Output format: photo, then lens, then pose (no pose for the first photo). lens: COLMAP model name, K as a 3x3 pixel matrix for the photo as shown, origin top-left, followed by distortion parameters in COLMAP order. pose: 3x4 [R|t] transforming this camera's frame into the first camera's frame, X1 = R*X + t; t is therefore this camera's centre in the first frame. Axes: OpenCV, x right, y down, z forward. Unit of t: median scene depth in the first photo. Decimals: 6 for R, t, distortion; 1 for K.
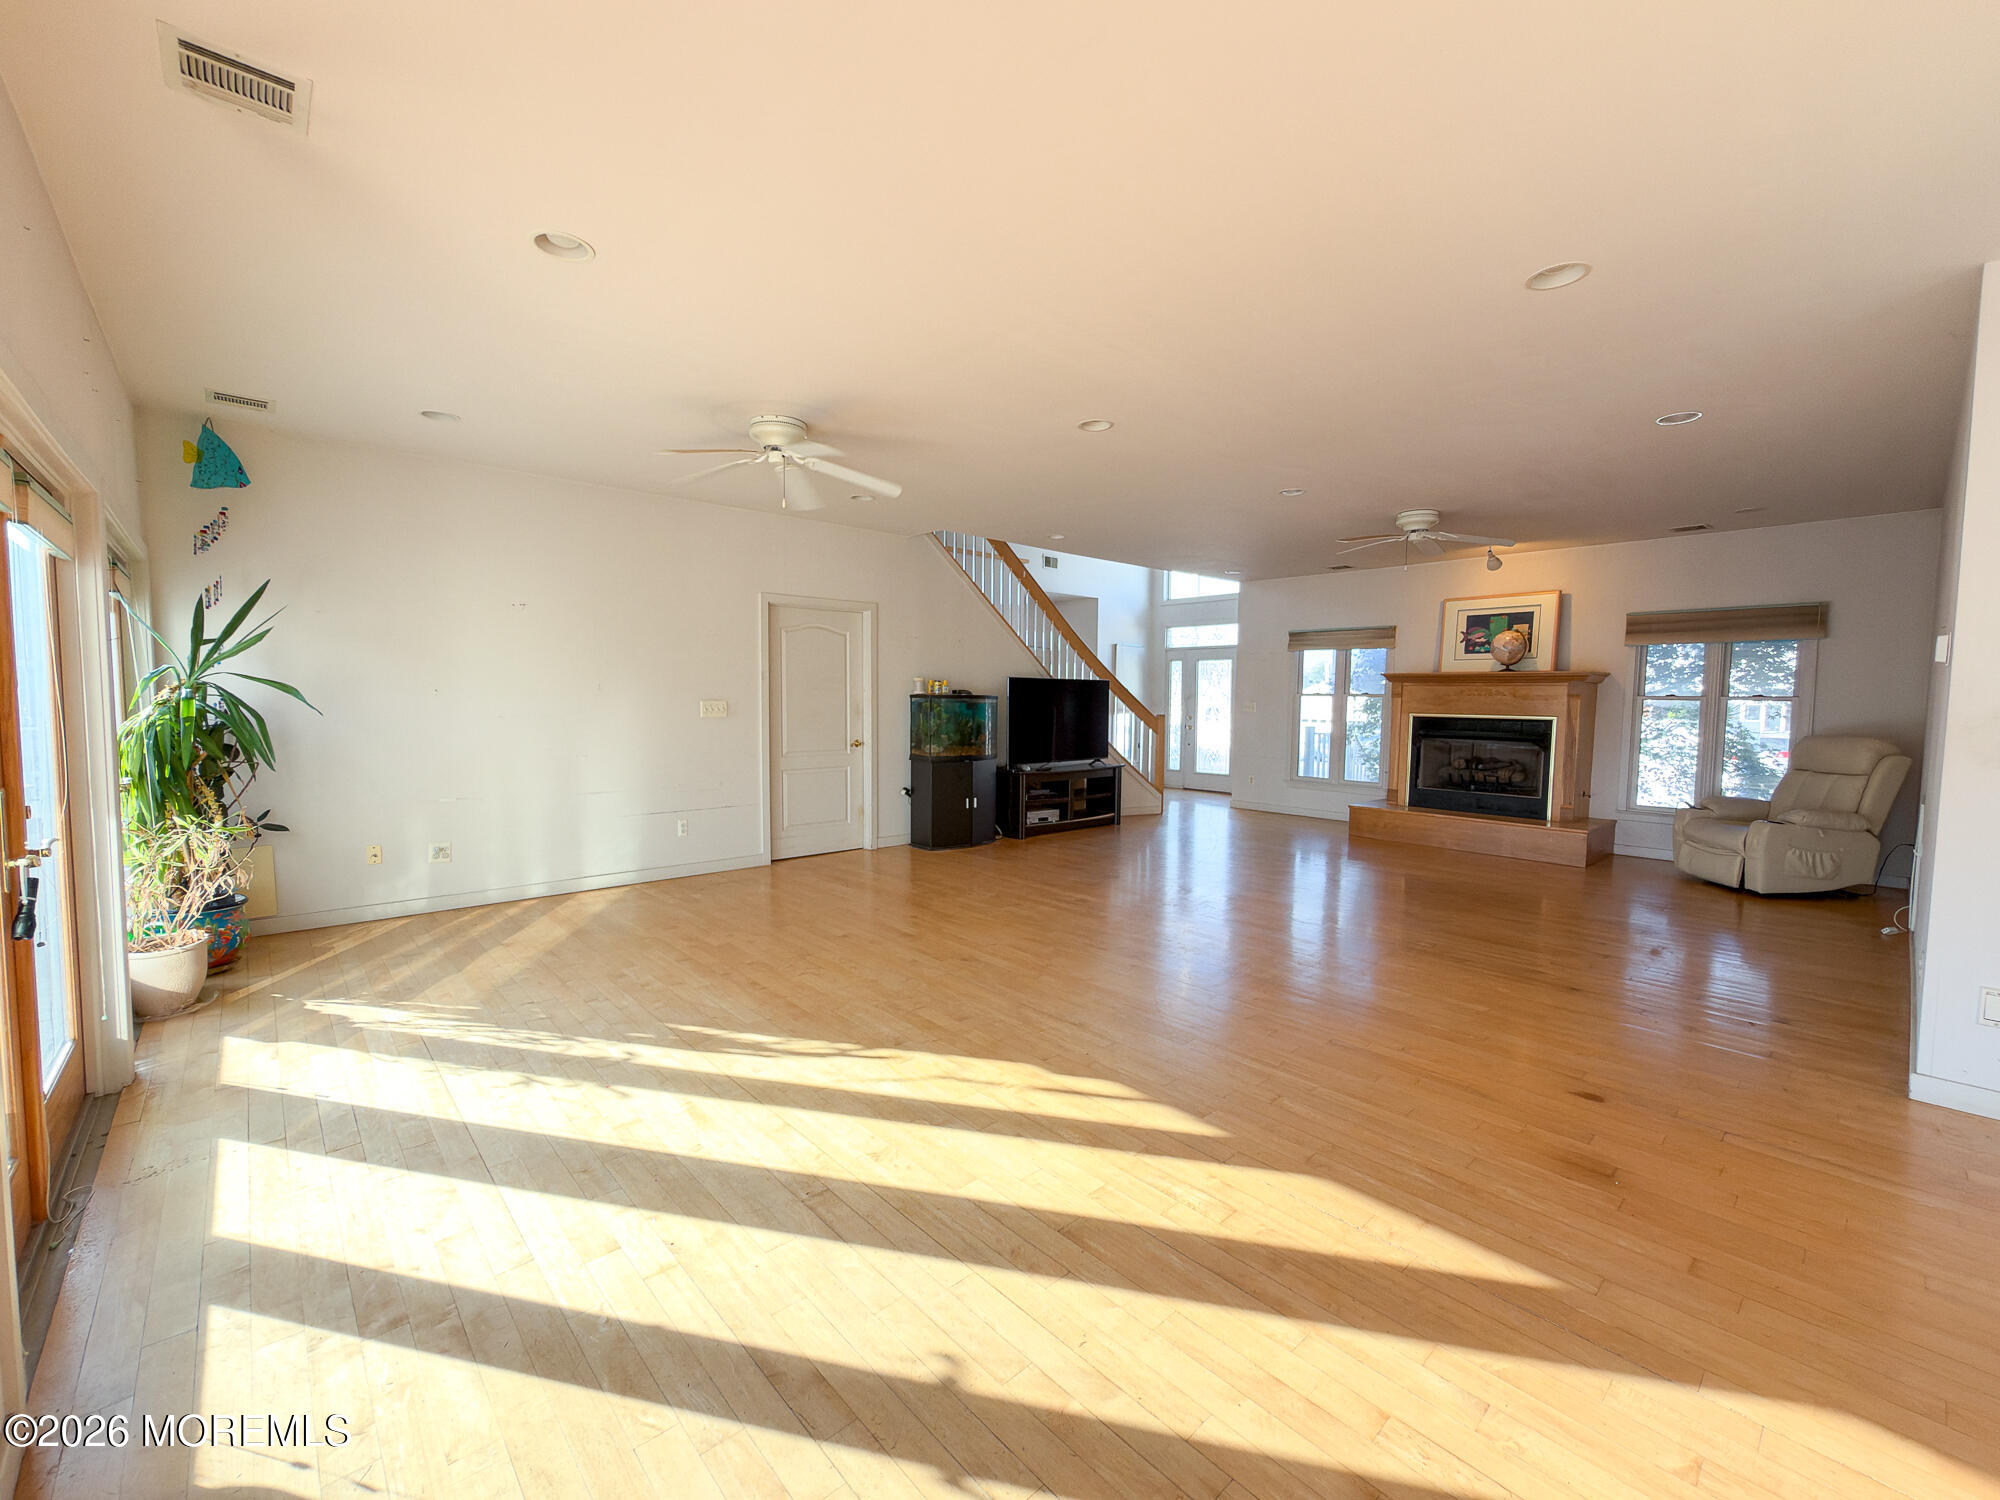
lens RADIAL K [[825.2, 0, 1000.0], [0, 825.2, 750.0], [0, 0, 1]] dist [0.000168, 0.000214]
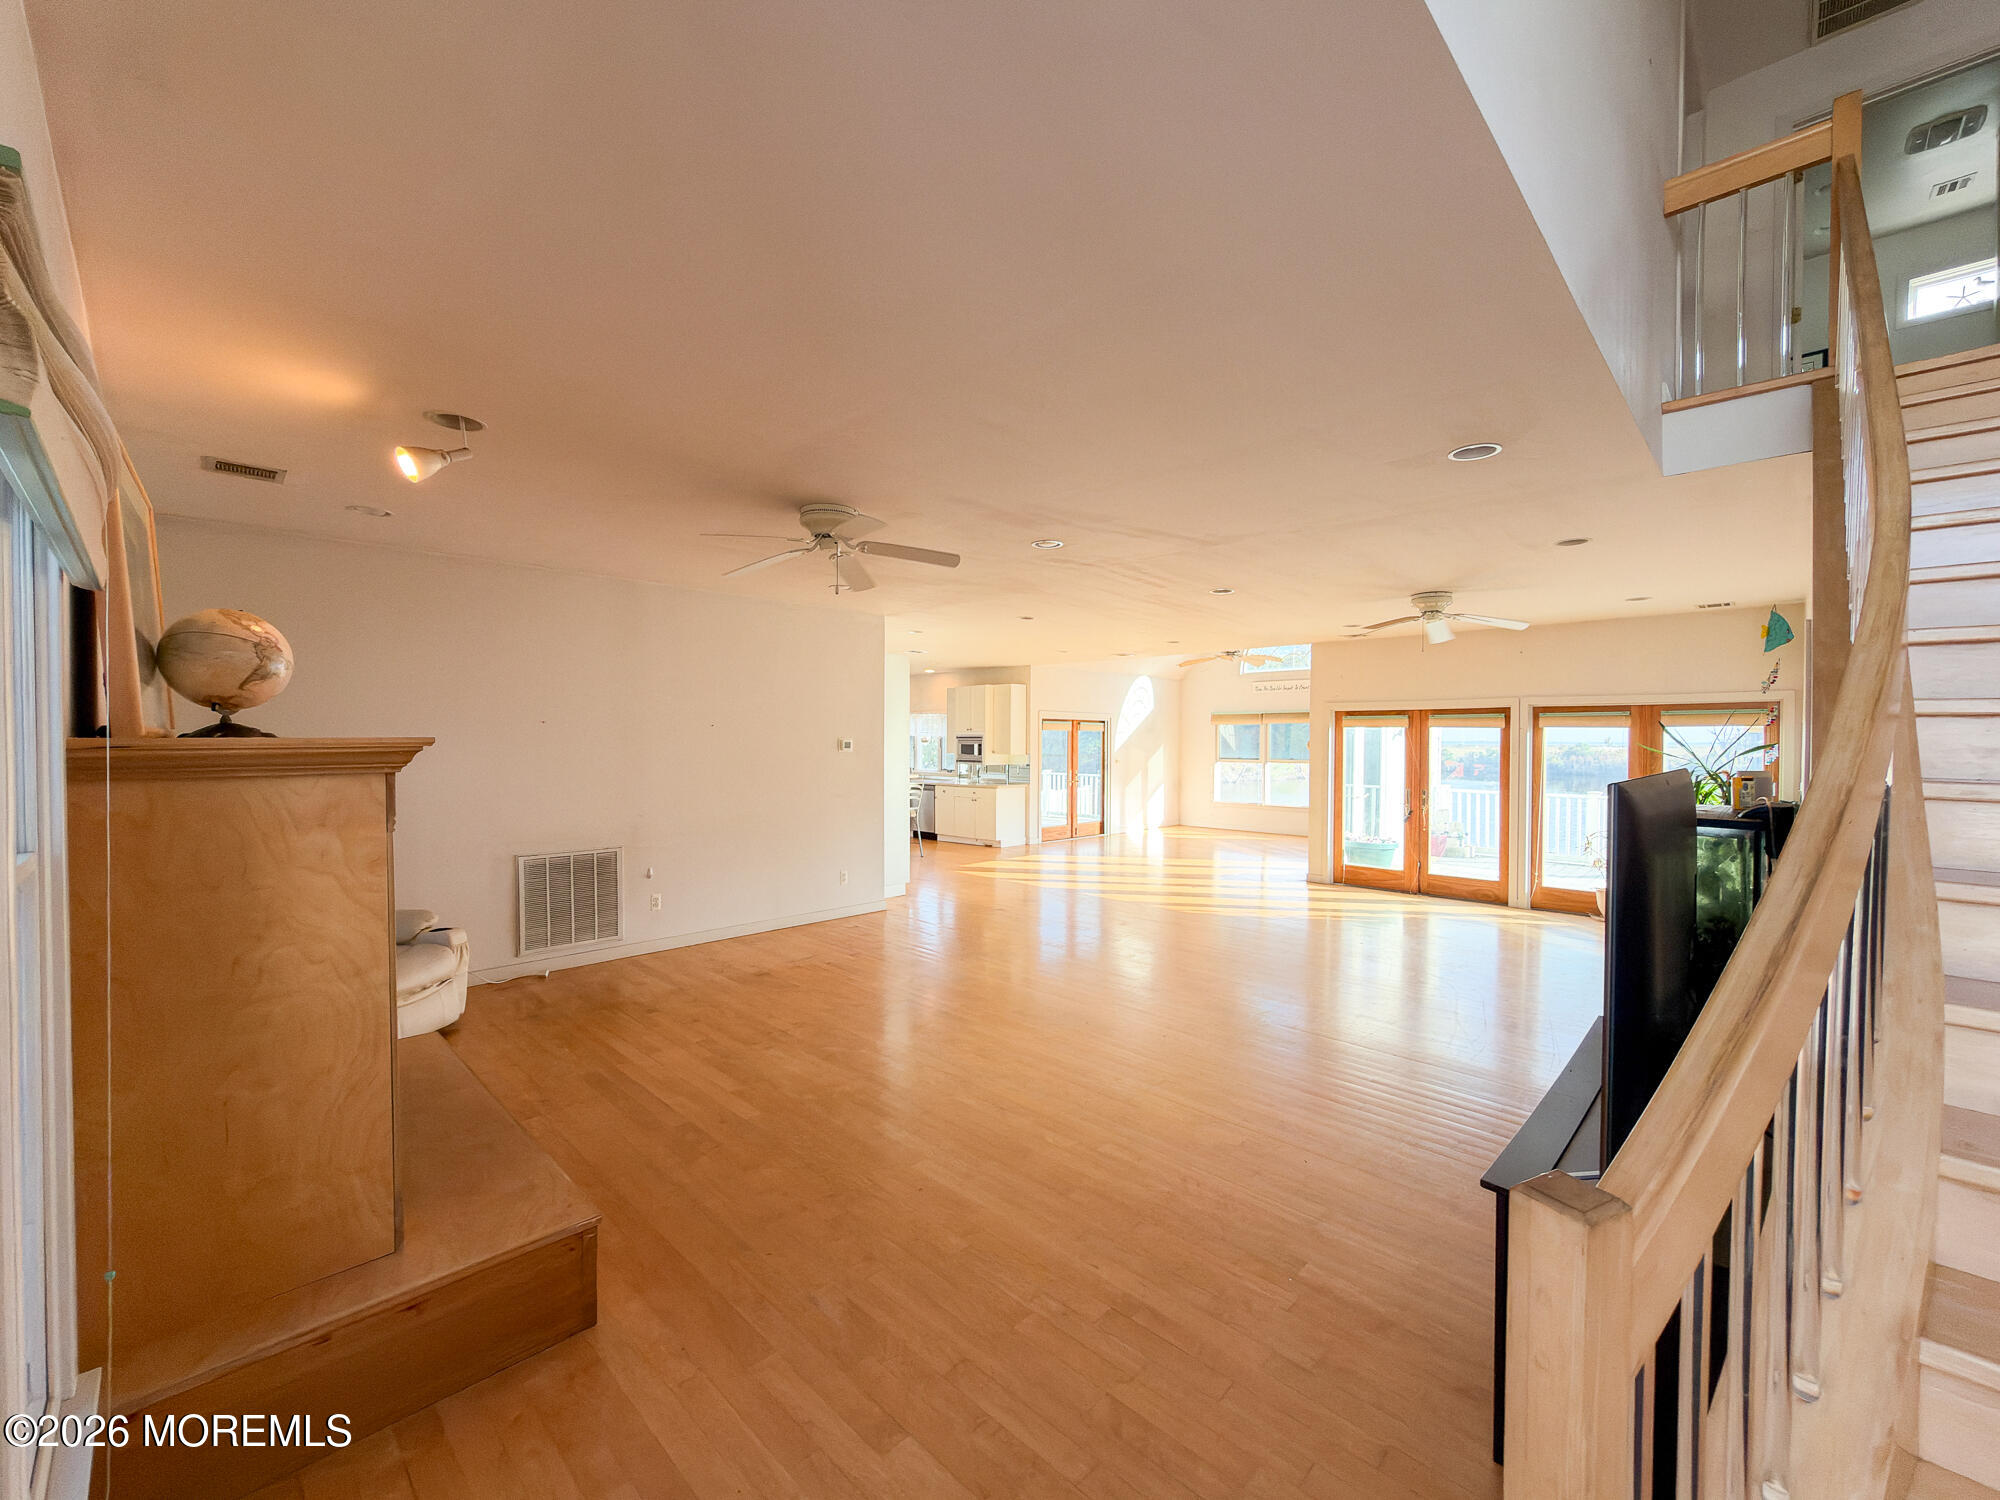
lens RADIAL K [[812.7, 0, 1000.0], [0, 812.7, 750.0], [0, 0, 1]] dist [-0.000207, 0.000018]
pose [[-0.998027, -0.017057, -0.060429, 0.343086], [-0.021632, 0.996883, 0.075874, -0.121563], [0.058946, 0.077032, -0.995285, 1.411655]]
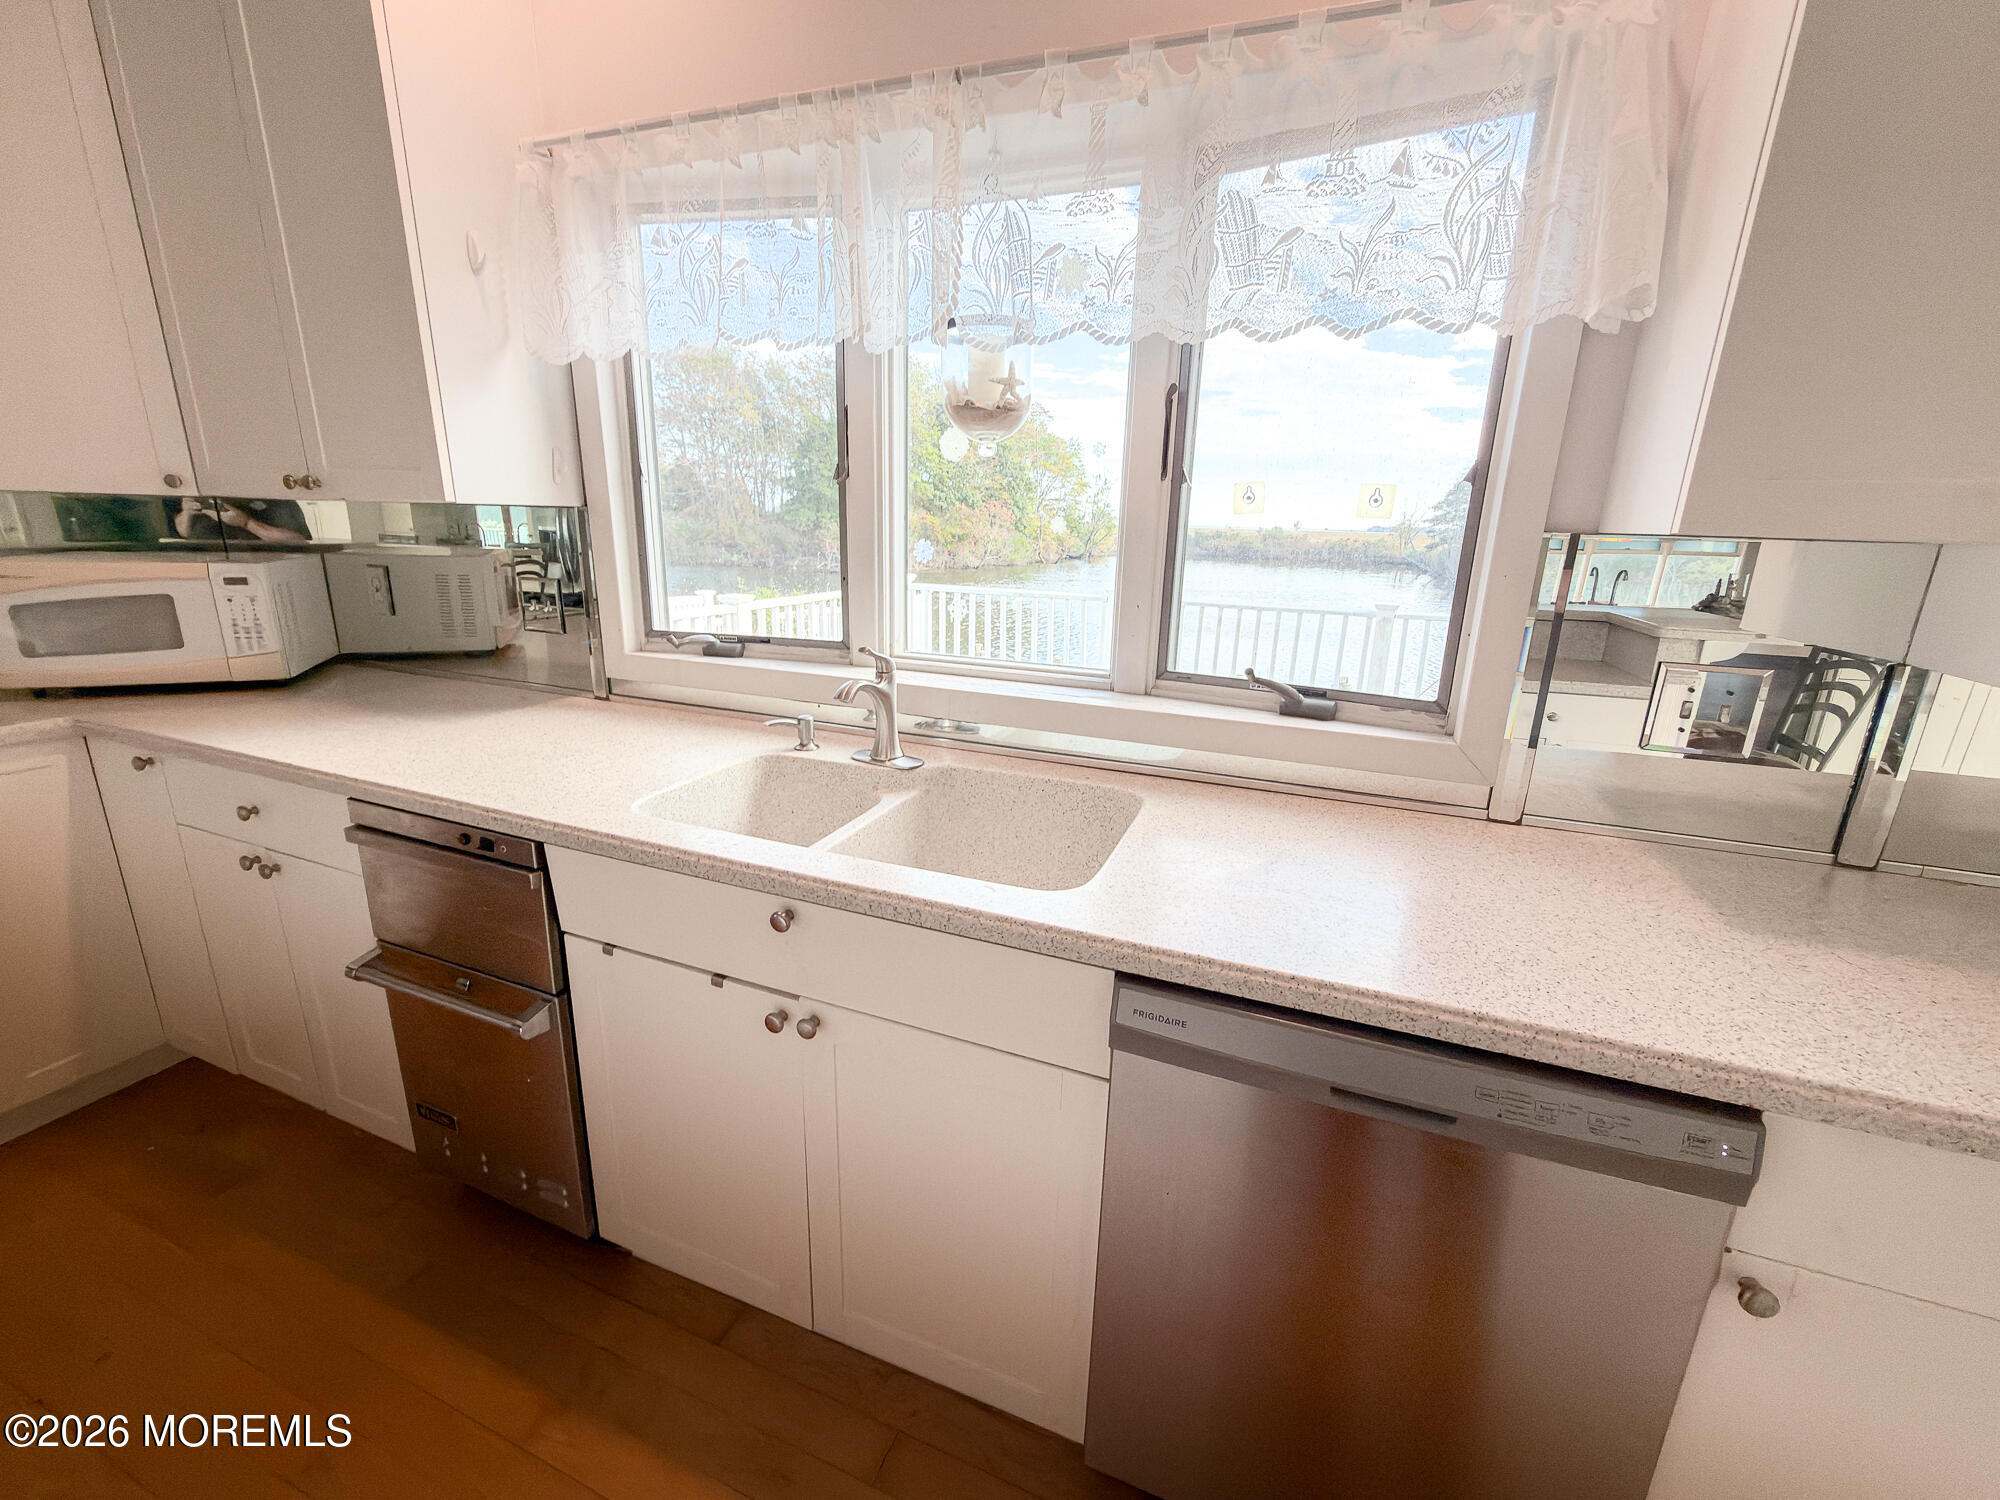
lens RADIAL K [[830.3, 0, 1000.0], [0, 830.3, 750.0], [0, 0, 1]] dist [-0.000321, 0.000232]
pose [[-0.900875, 0.082423, -0.426182, 0.504774], [-0.064022, 0.945841, 0.318254, 0.022585], [0.429332, 0.313992, -0.846808, -0.319602]]
